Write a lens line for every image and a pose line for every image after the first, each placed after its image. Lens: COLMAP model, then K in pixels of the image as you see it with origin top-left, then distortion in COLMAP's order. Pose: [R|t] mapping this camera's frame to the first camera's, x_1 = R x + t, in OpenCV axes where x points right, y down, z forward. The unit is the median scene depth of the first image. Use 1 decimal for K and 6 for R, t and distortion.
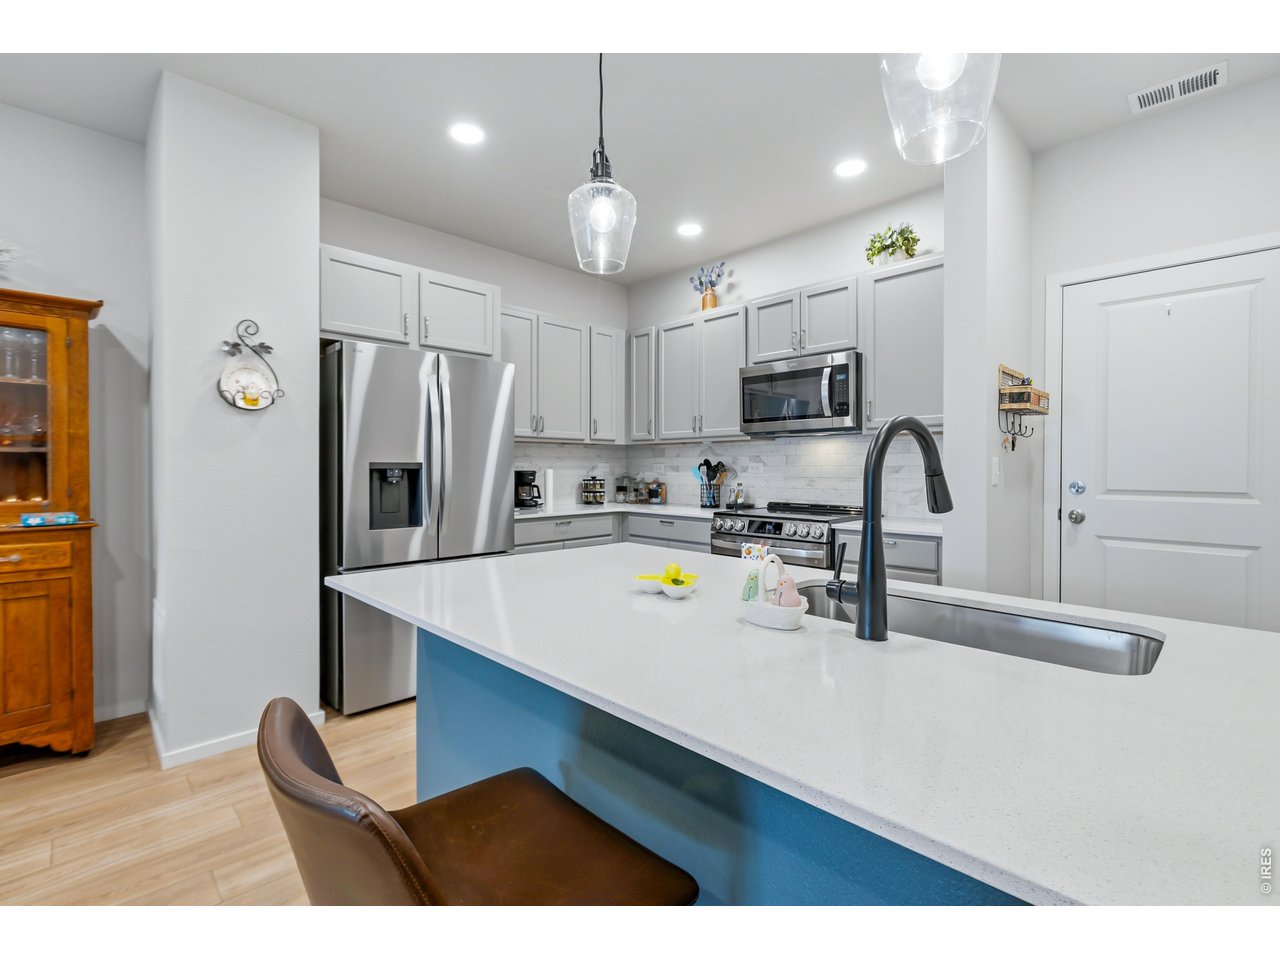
lens RADIAL K [[582.2, 0, 644.8], [0, 582.2, 477.8], [0, 0, 1]] dist [-0.012416, 0.001914]
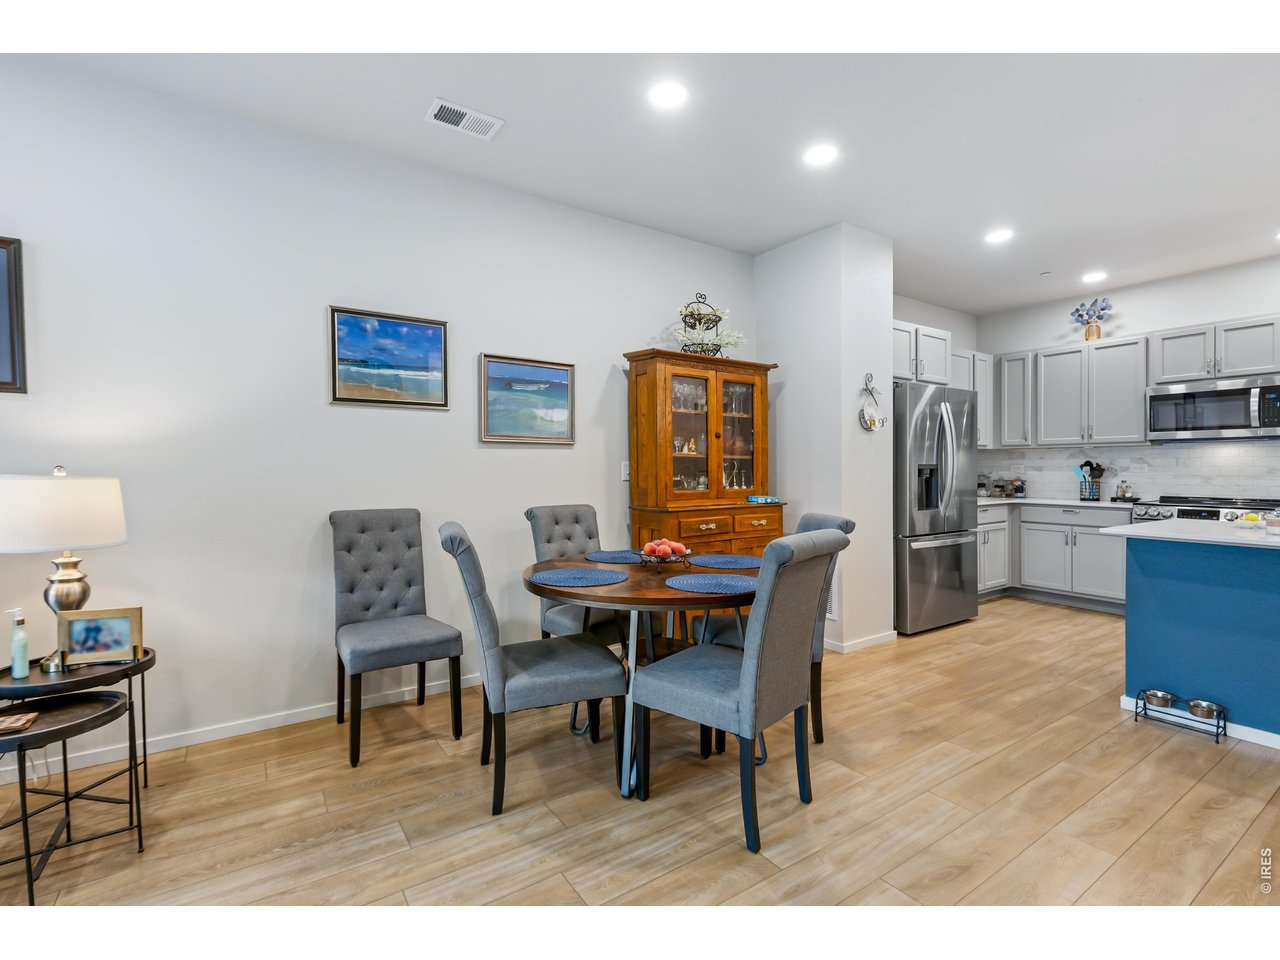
lens RADIAL K [[582.2, 0, 638.0], [0, 582.2, 474.4], [0, 0, 1]] dist [-0.012416, 0.001914]
pose [[0.979470, 0.000632, -0.201587, -0.627232], [-0.001722, 0.999985, -0.005231, 0.004634], [0.201580, 0.005471, 0.979457, -0.409146]]
